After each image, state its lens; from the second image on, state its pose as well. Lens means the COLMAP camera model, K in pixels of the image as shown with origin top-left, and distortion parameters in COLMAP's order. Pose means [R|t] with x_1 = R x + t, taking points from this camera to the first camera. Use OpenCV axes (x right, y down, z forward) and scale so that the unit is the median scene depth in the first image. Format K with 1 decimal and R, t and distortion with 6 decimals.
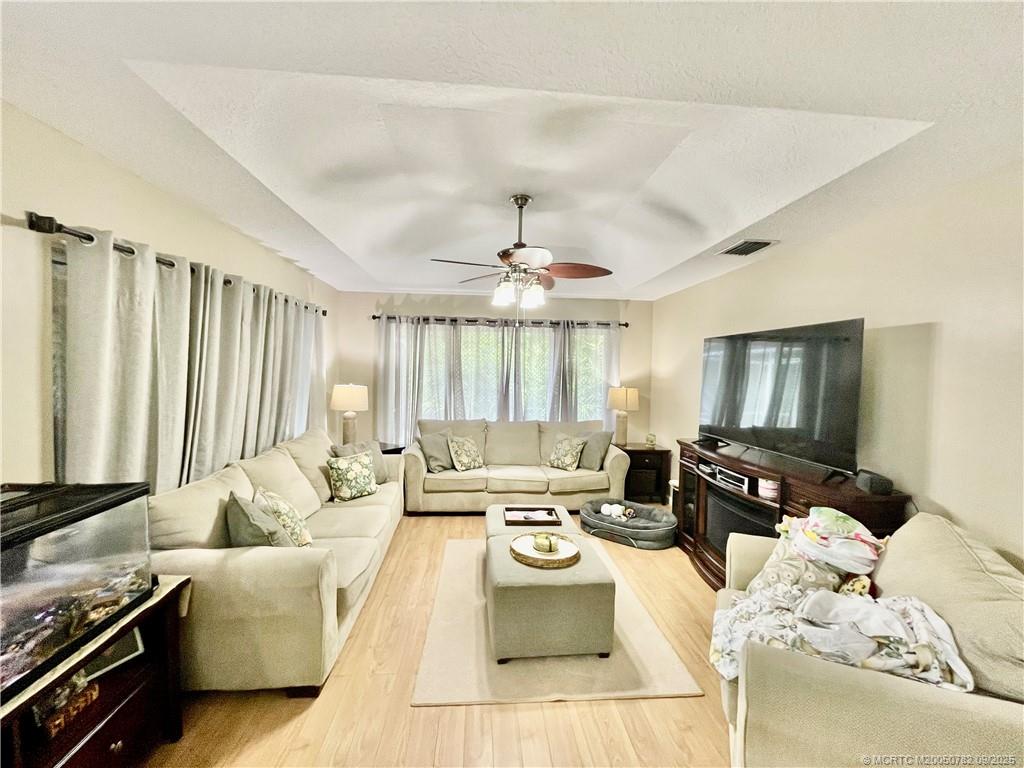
lens RADIAL K [[412.6, 0, 513.2], [0, 412.6, 383.1], [0, 0, 1]] dist [-0.007901, -0.000673]
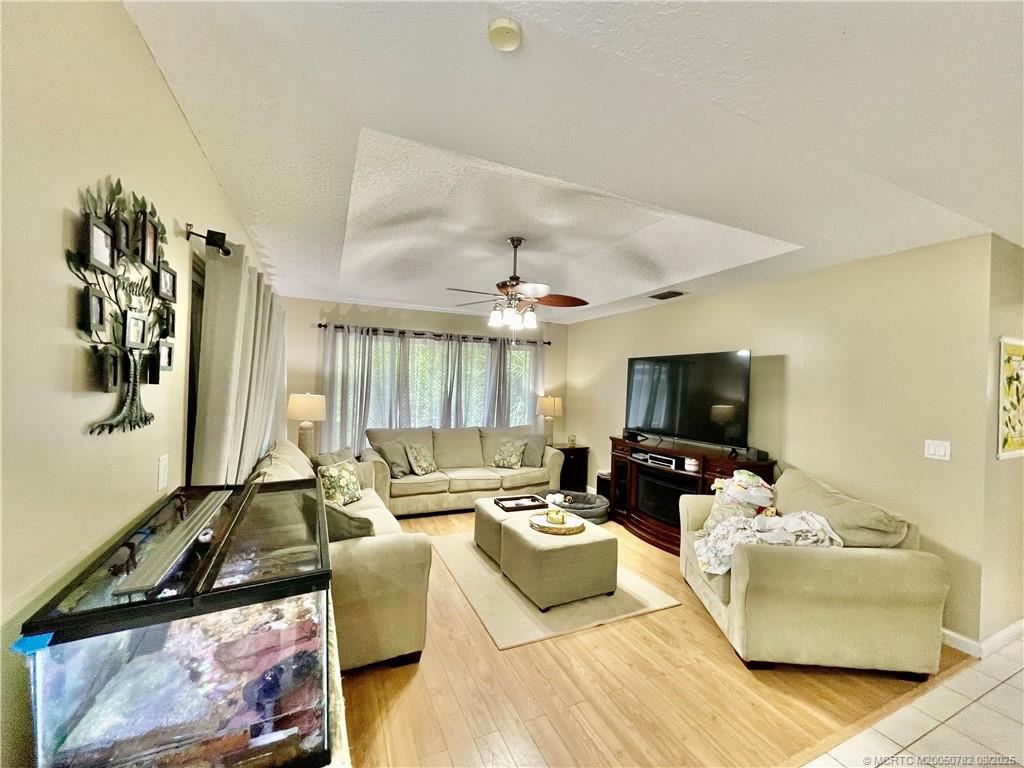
lens RADIAL K [[412.6, 0, 512.4], [0, 412.6, 382.3], [0, 0, 1]] dist [-0.007901, -0.000673]
pose [[0.940250, 0.008685, 0.340374, -0.357536], [0.001345, 0.999572, -0.029220, 0.006510], [-0.340483, 0.027932, 0.939836, -0.115306]]
